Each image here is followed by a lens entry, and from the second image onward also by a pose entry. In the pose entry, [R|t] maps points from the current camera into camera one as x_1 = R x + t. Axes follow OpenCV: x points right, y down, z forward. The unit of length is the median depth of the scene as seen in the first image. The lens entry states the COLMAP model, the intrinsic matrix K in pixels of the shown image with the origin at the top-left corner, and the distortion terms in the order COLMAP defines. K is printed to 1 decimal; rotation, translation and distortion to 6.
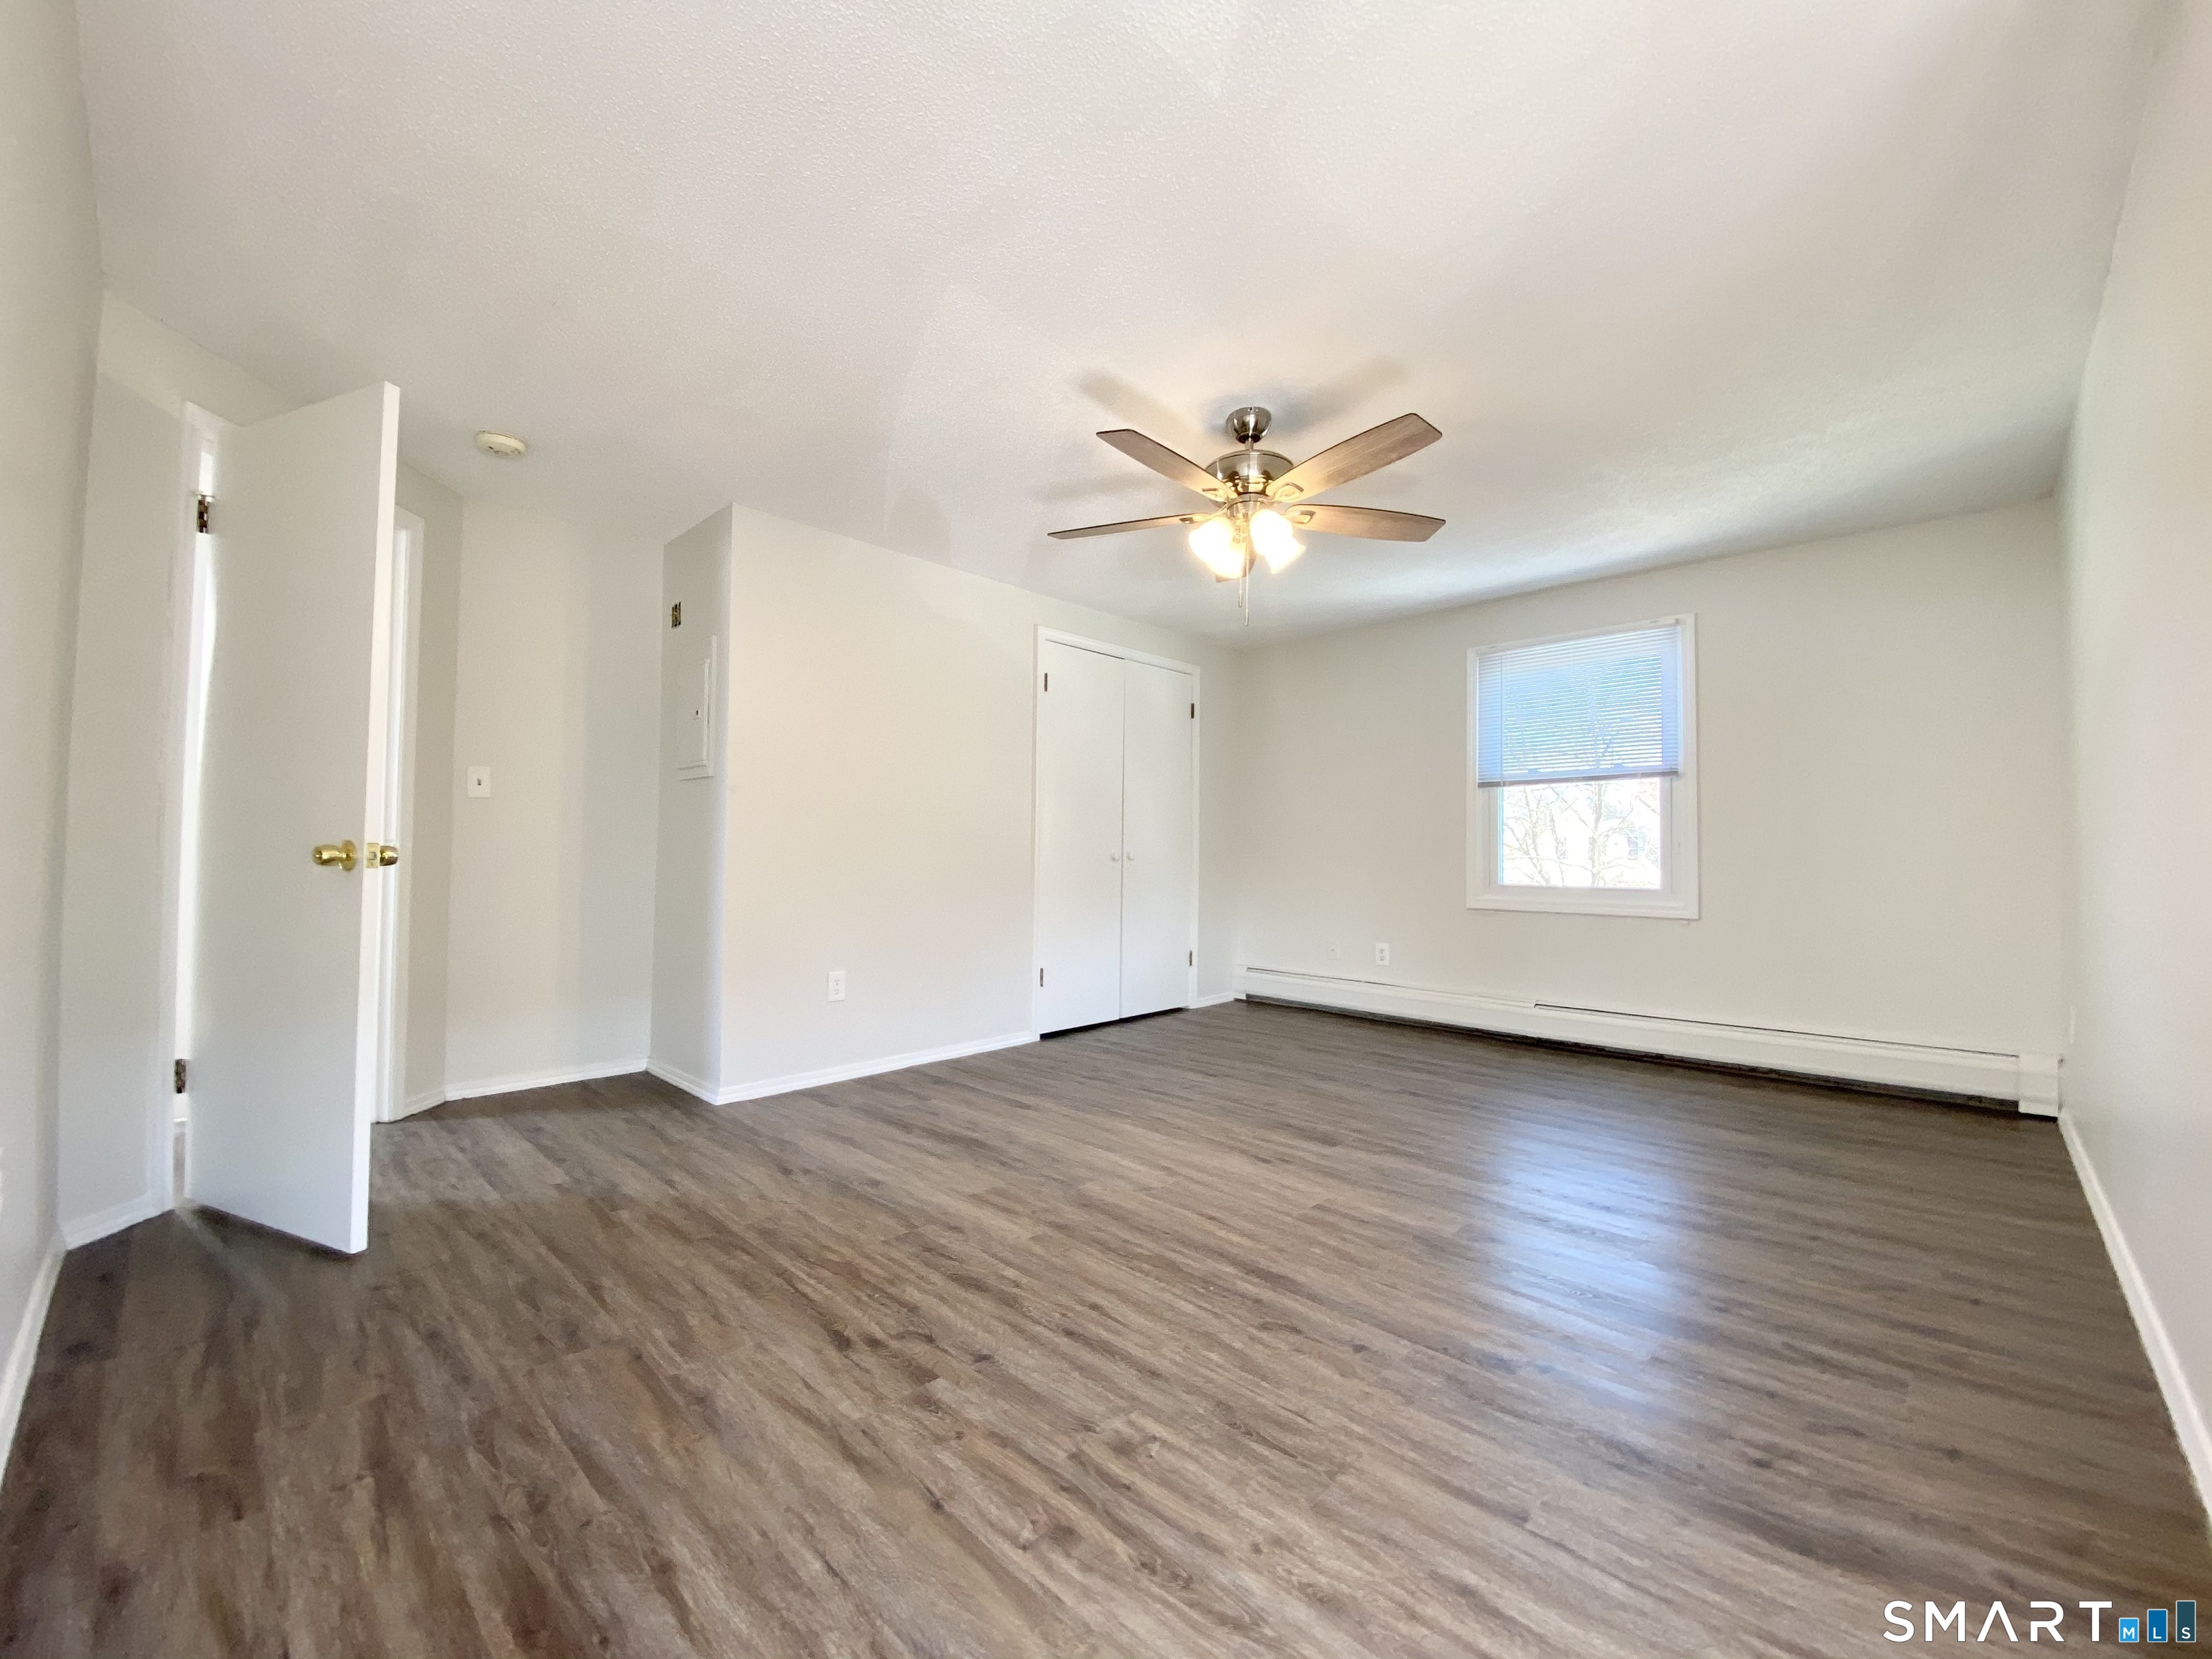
lens RADIAL K [[920.4, 0, 1110.6], [0, 920.4, 835.6], [0, 0, 1]] dist [0.042427, -0.036938]
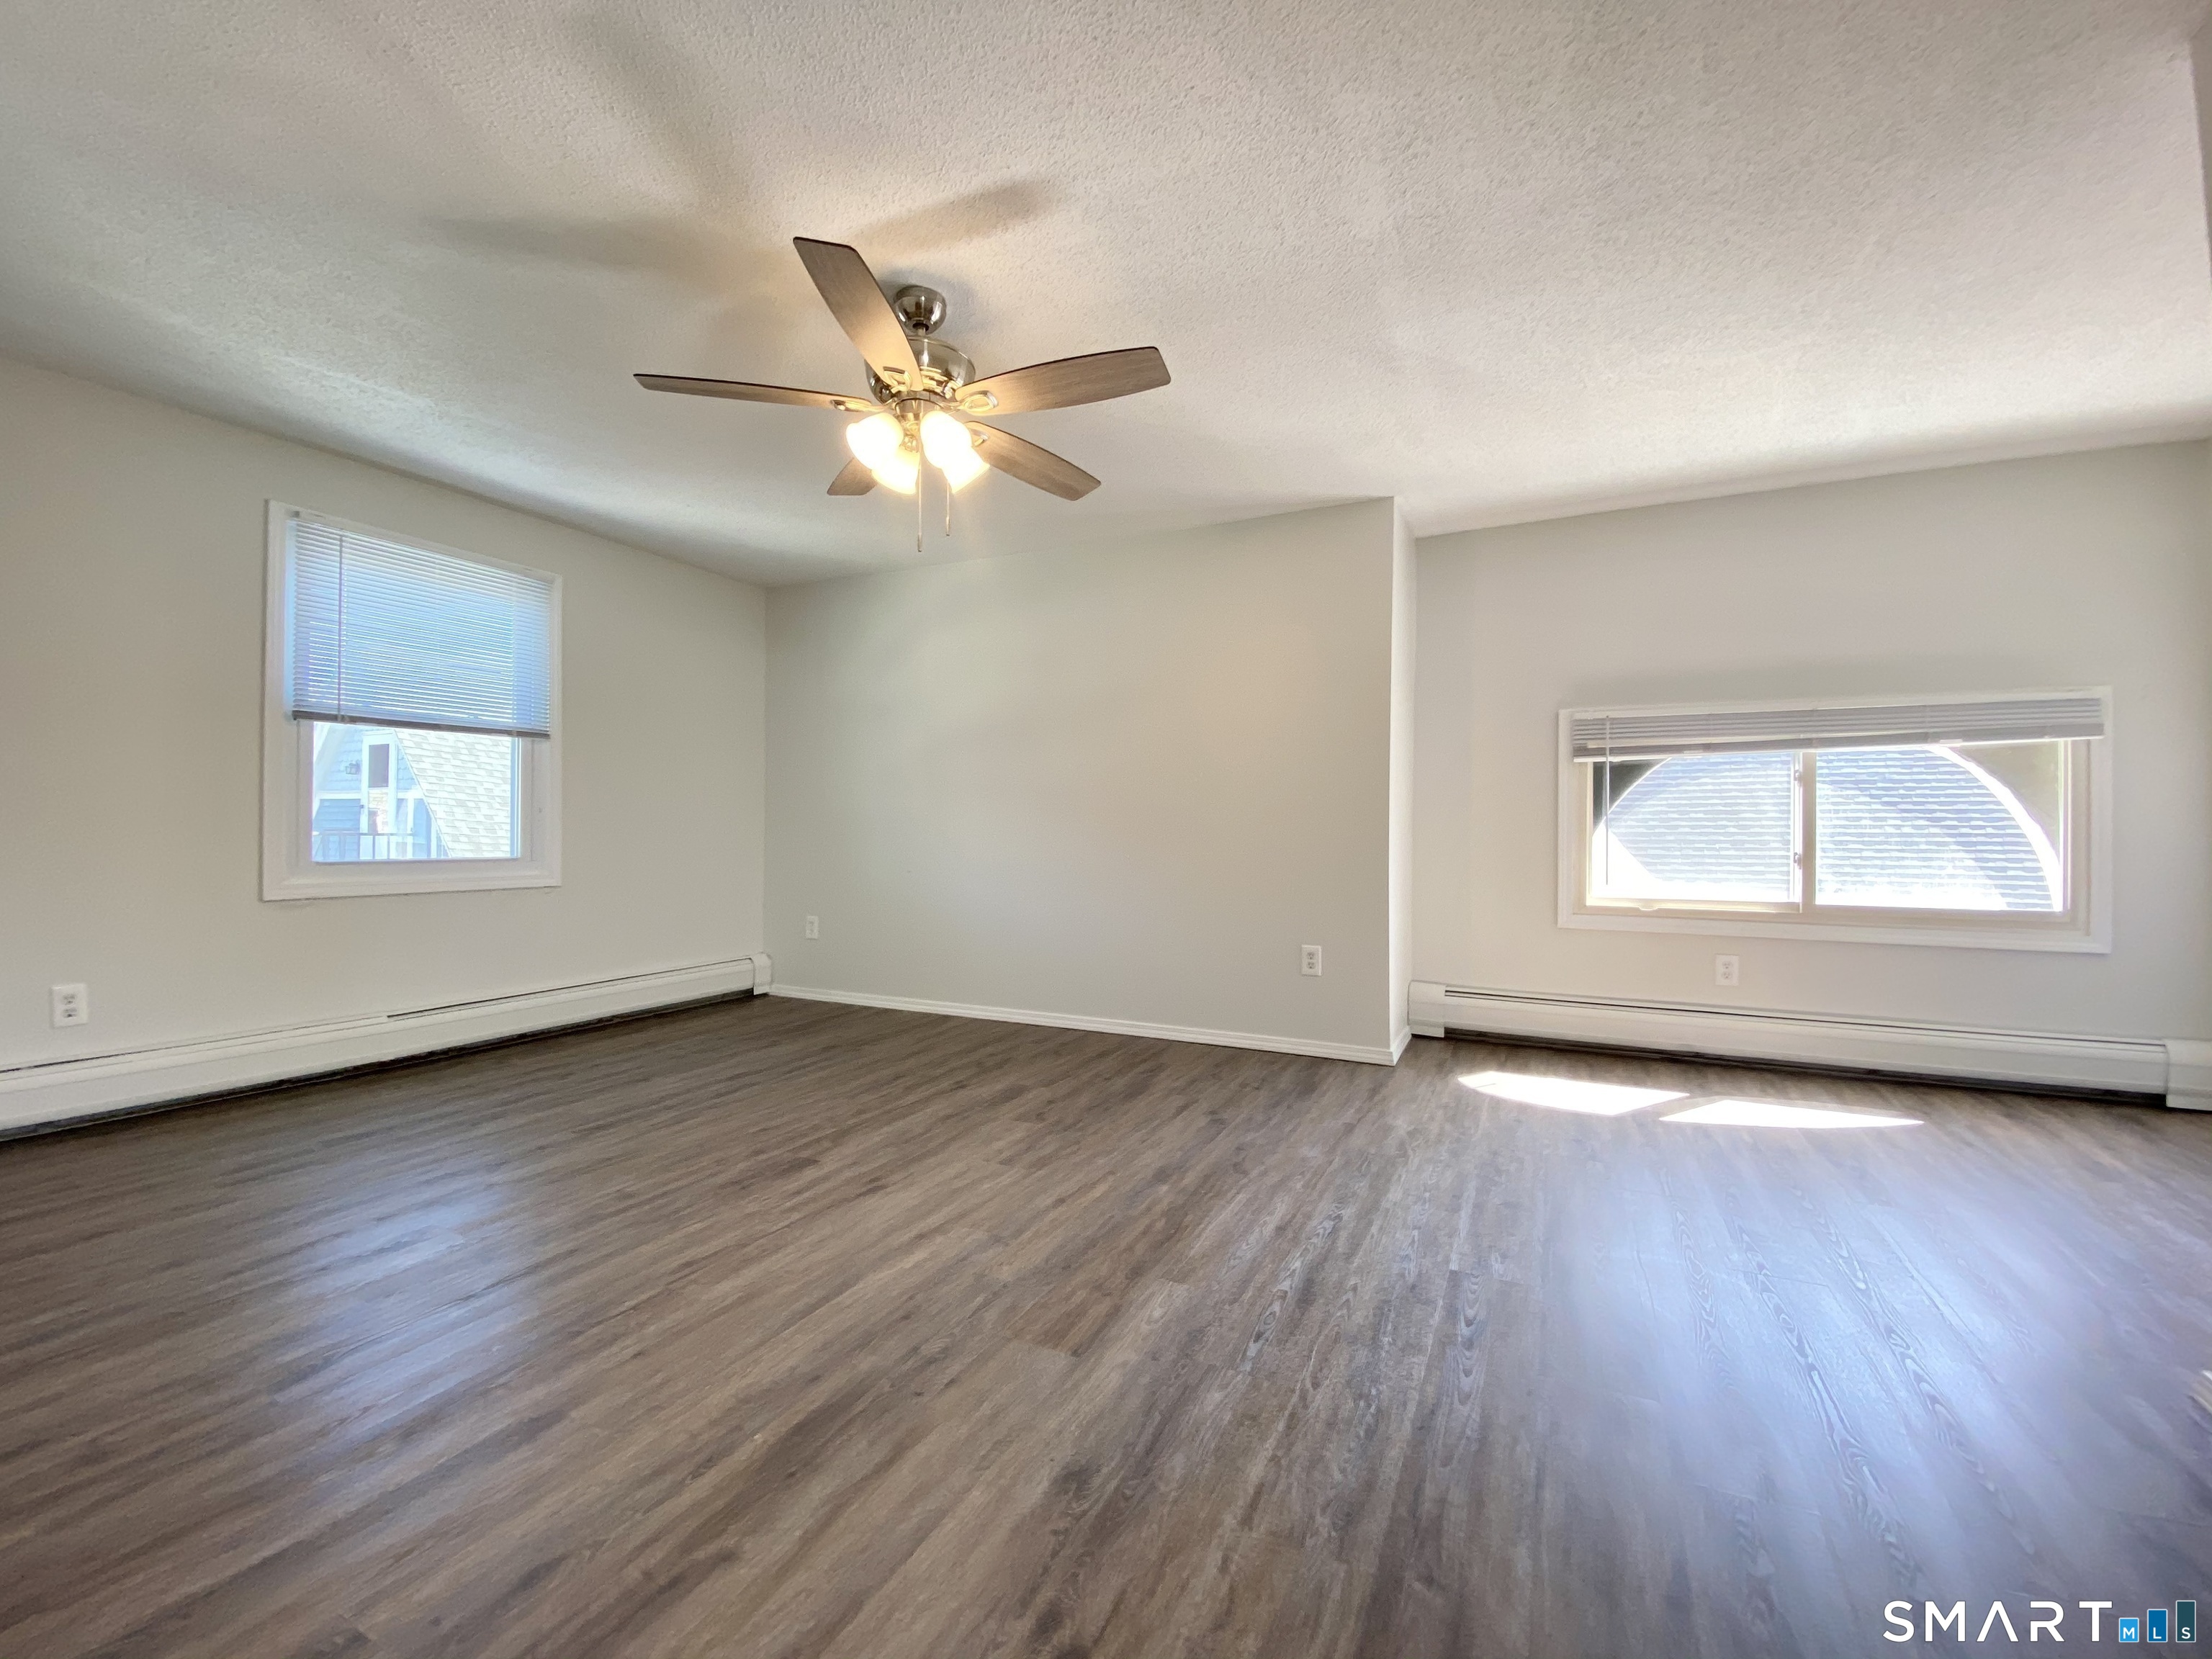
lens RADIAL K [[891.9, 0, 1117.8], [0, 891.9, 826.4], [0, 0, 1]] dist [0.034790, -0.033311]
pose [[-0.323307, -0.006153, 0.946274, -0.703198], [-0.029229, 0.999567, -0.003487, 0.018731], [-0.945843, -0.028787, -0.323347, 1.110943]]
